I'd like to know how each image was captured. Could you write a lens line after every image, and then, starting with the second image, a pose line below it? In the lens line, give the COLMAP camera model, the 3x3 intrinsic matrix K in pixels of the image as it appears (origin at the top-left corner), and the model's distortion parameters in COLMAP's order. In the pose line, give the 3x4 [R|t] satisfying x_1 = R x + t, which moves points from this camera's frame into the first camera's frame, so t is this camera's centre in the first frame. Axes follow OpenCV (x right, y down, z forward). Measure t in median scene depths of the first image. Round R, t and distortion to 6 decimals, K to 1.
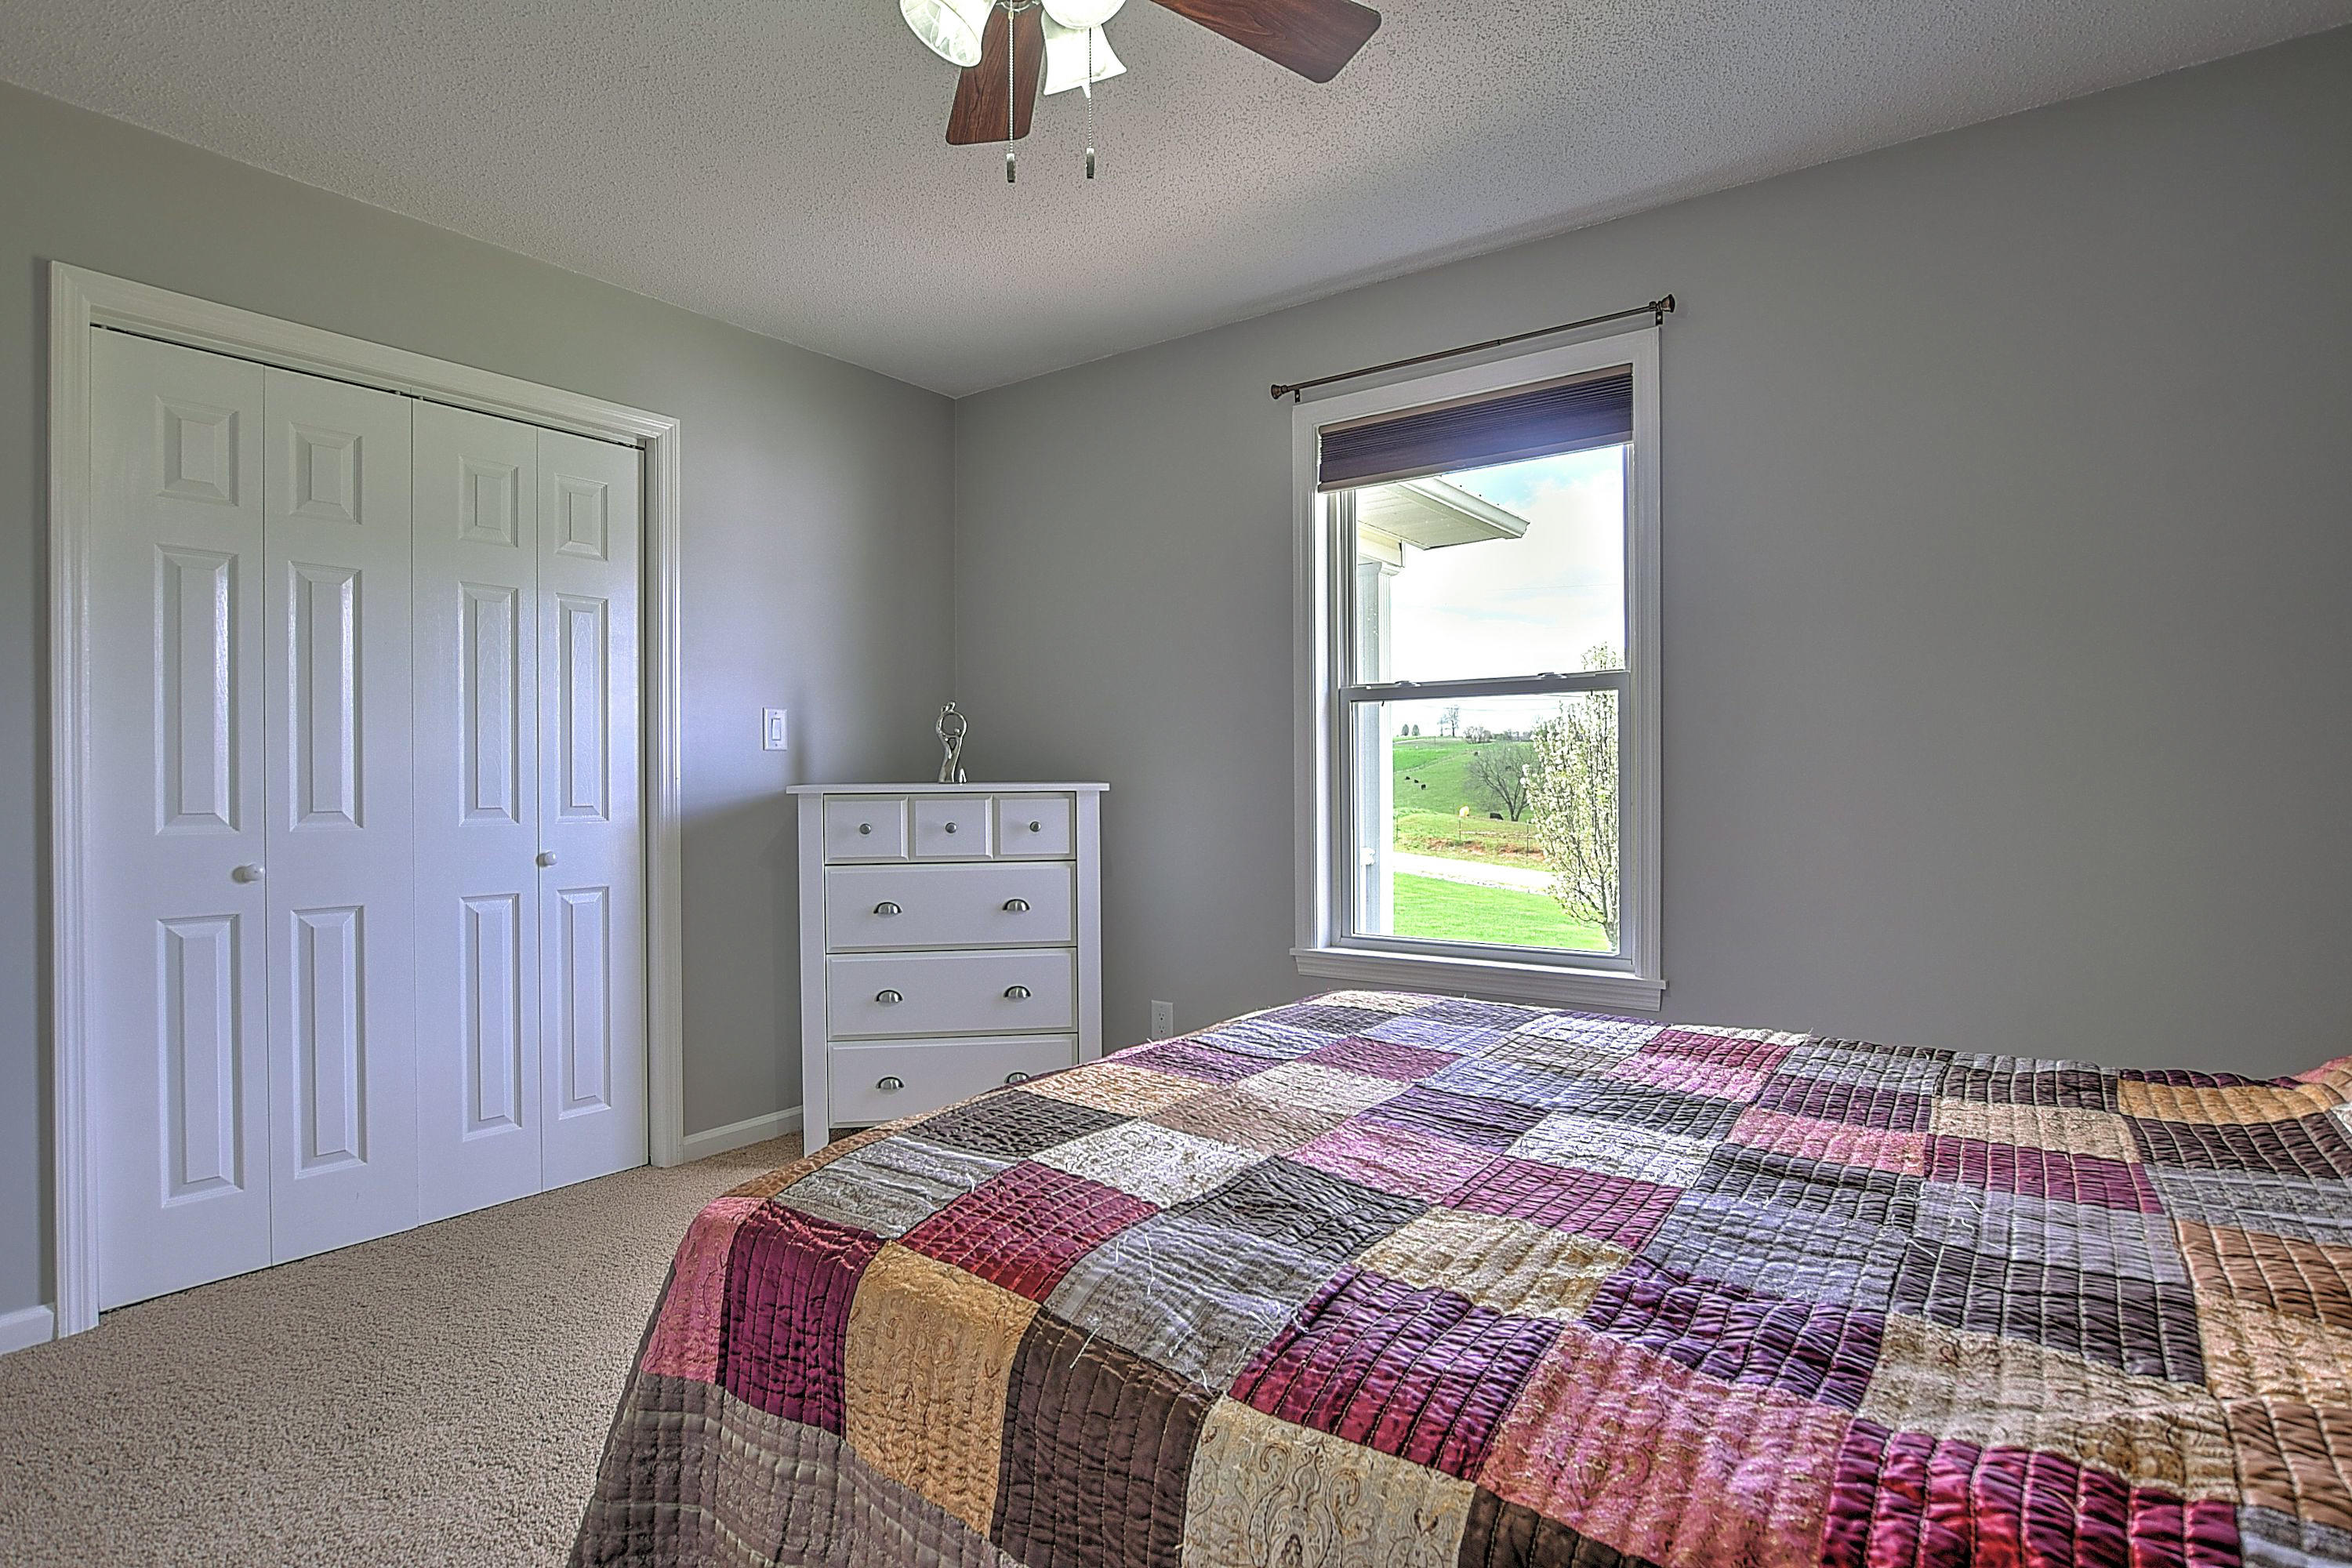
lens RADIAL K [[1206.1, 0, 1153.9], [0, 1206.1, 776.2], [0, 0, 1]] dist [-0.028256, 0.005439]
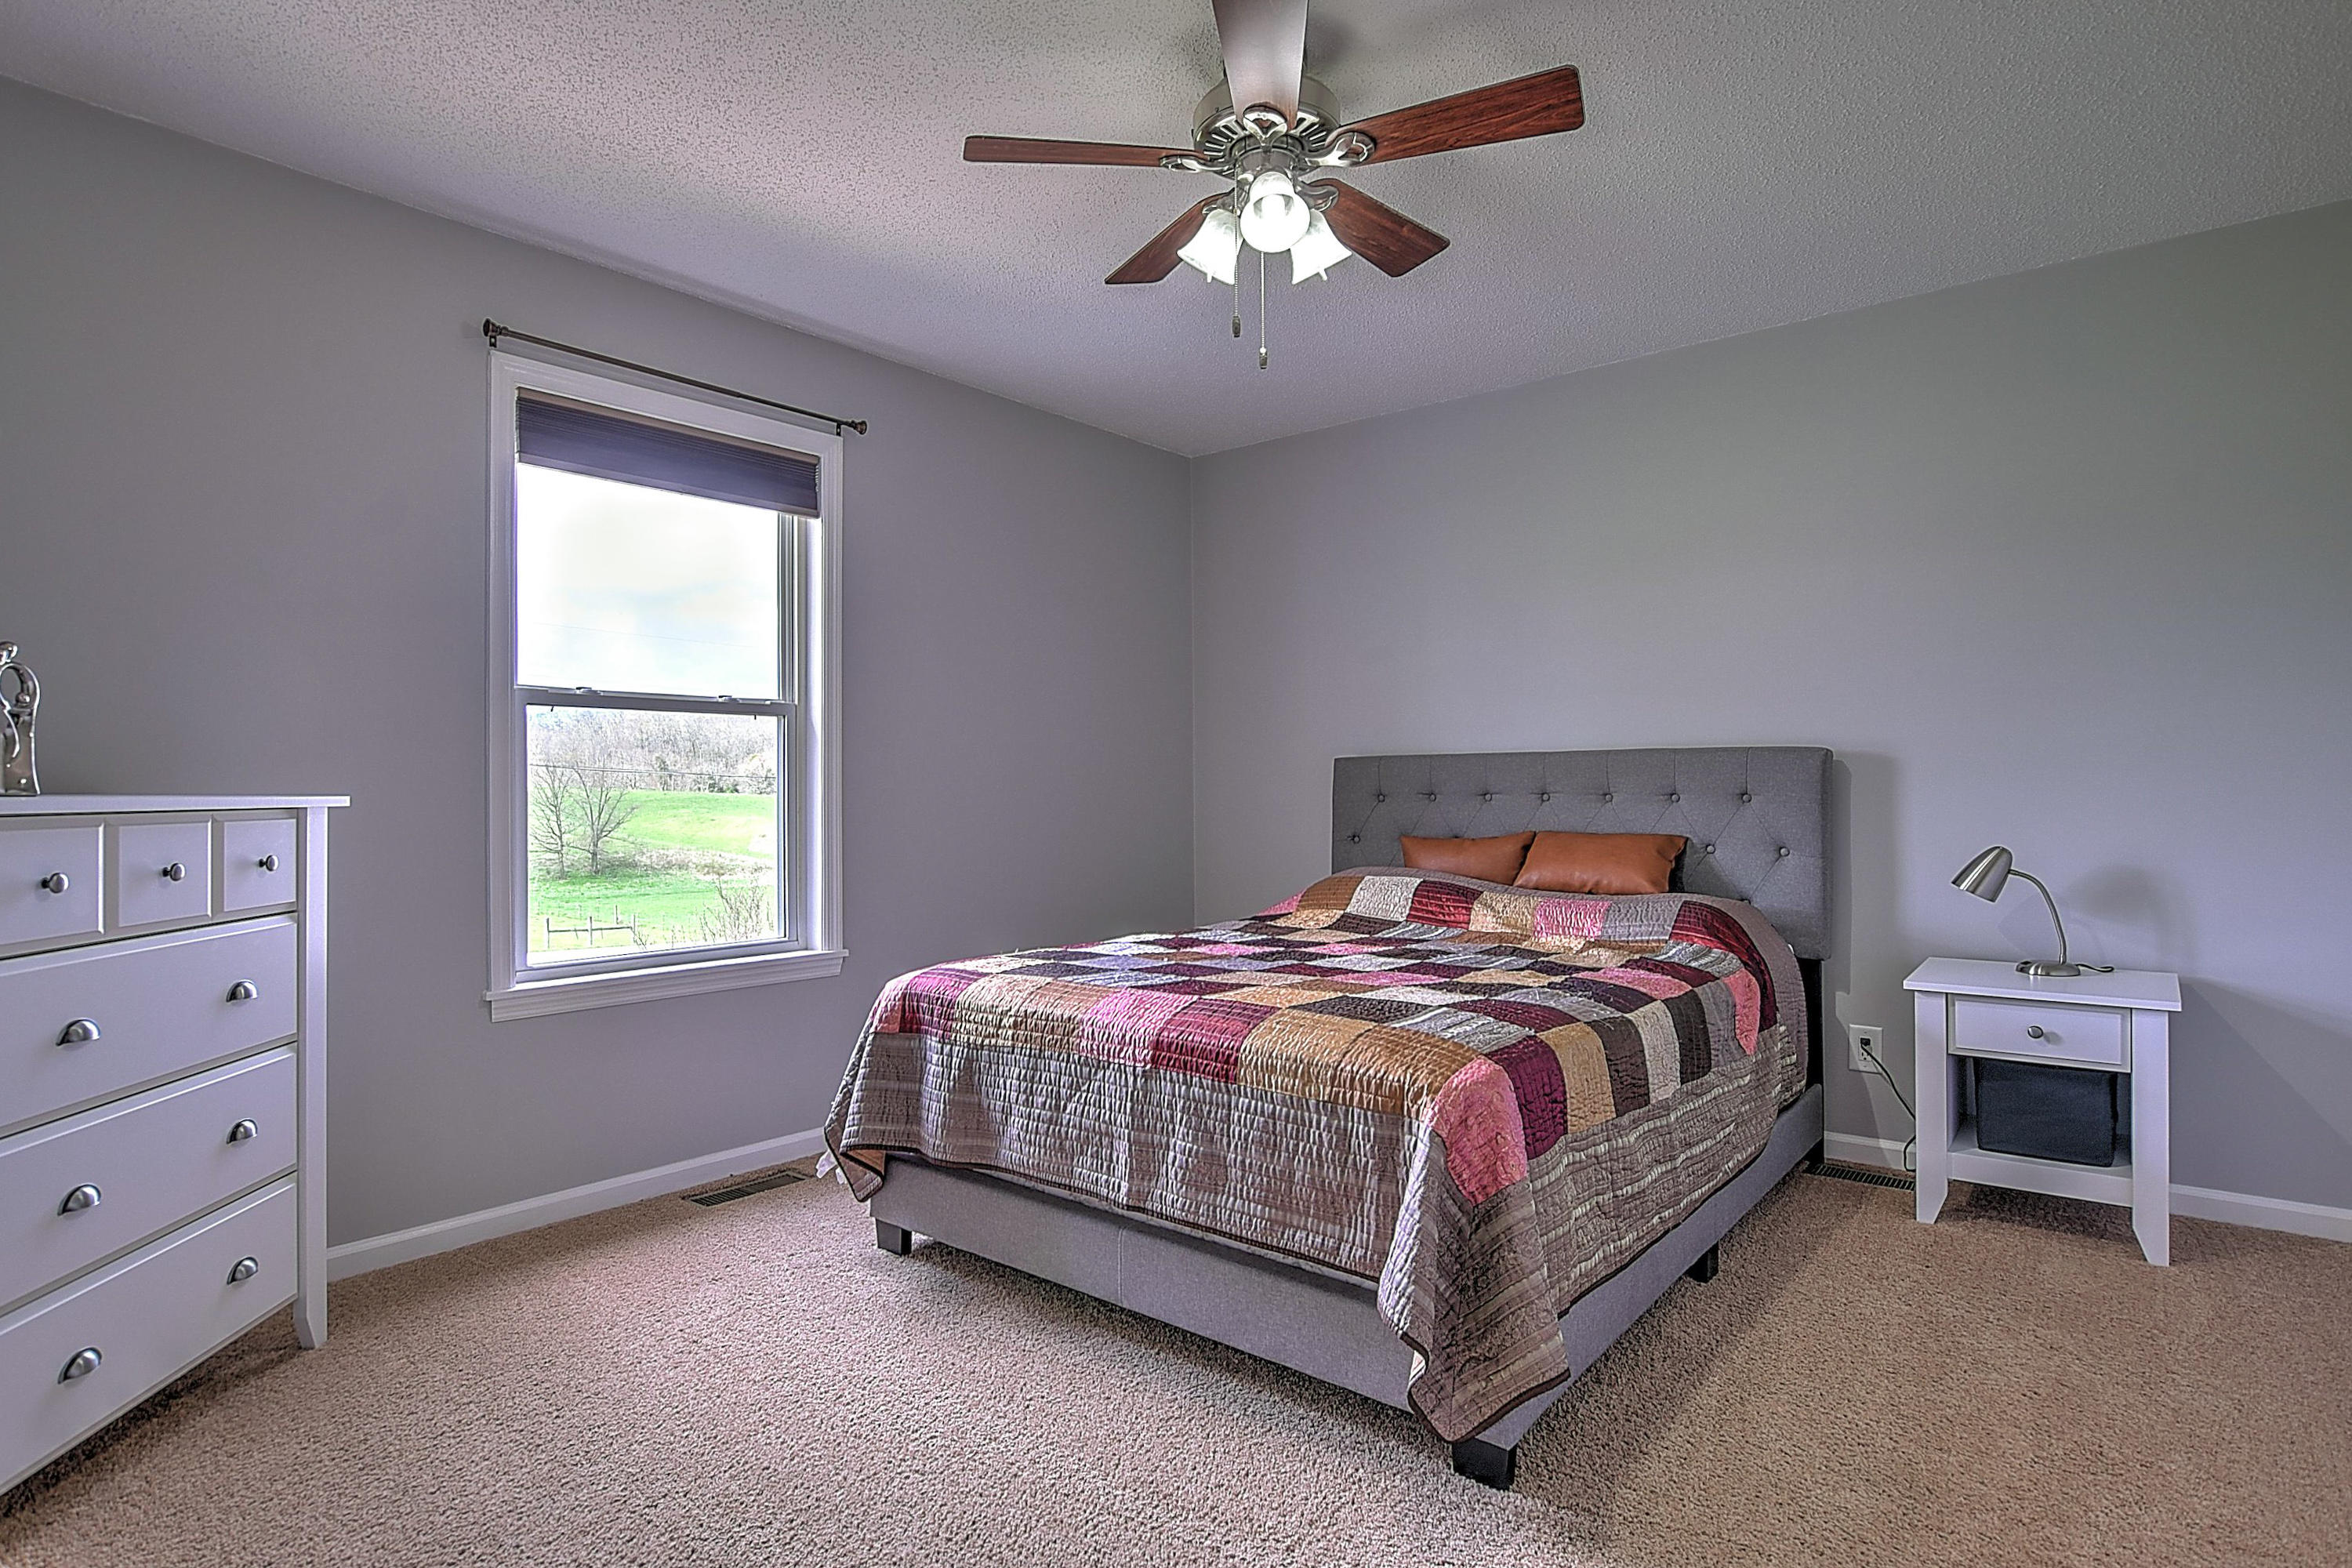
lens RADIAL K [[1206.1, 0, 1165.2], [0, 1206.1, 786.4], [0, 0, 1]] dist [-0.028256, 0.005439]
pose [[0.065939, 0.006408, 0.997803, -0.710389], [0.003485, 0.999972, -0.006652, 0.006827], [-0.997818, 0.003916, 0.065915, 0.485954]]
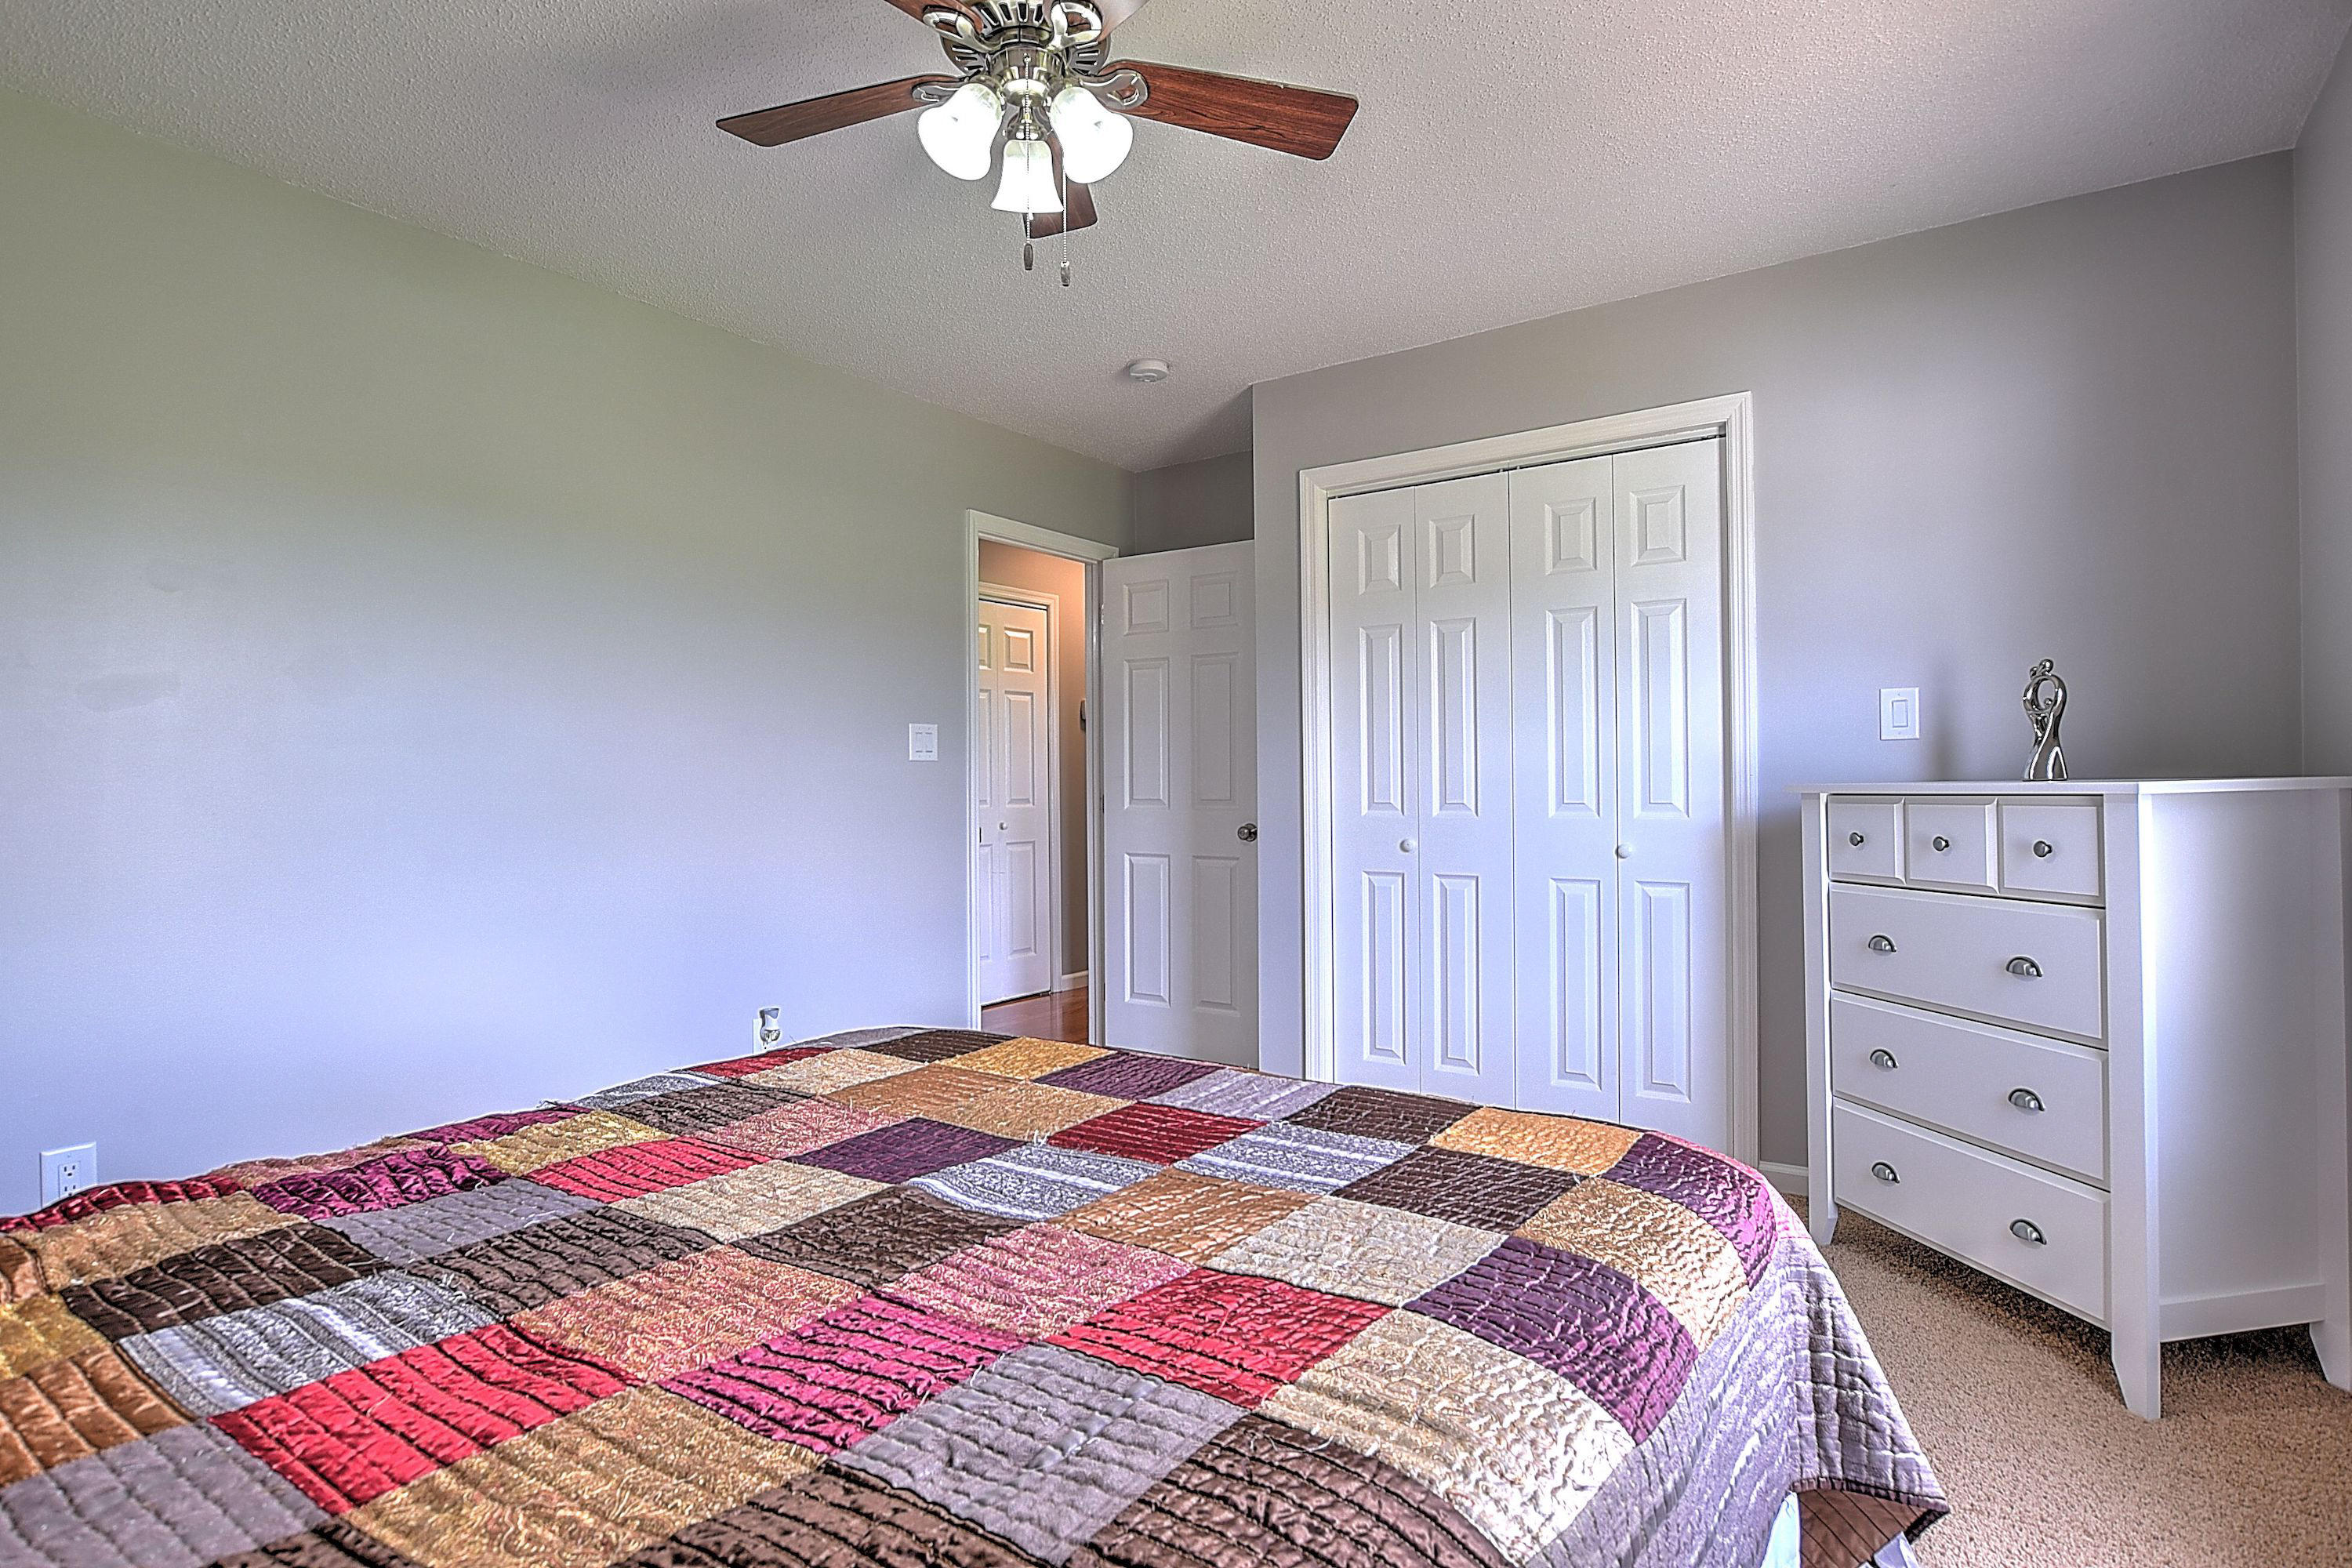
lens RADIAL K [[1206.1, 0, 1175.1], [0, 1206.1, 779.9], [0, 0, 1]] dist [-0.028256, 0.005439]
pose [[0.054291, 0.002213, -0.998523, 0.519075], [0.014762, 0.999886, 0.003018, -0.004384], [0.998416, -0.014904, 0.054252, 0.506501]]
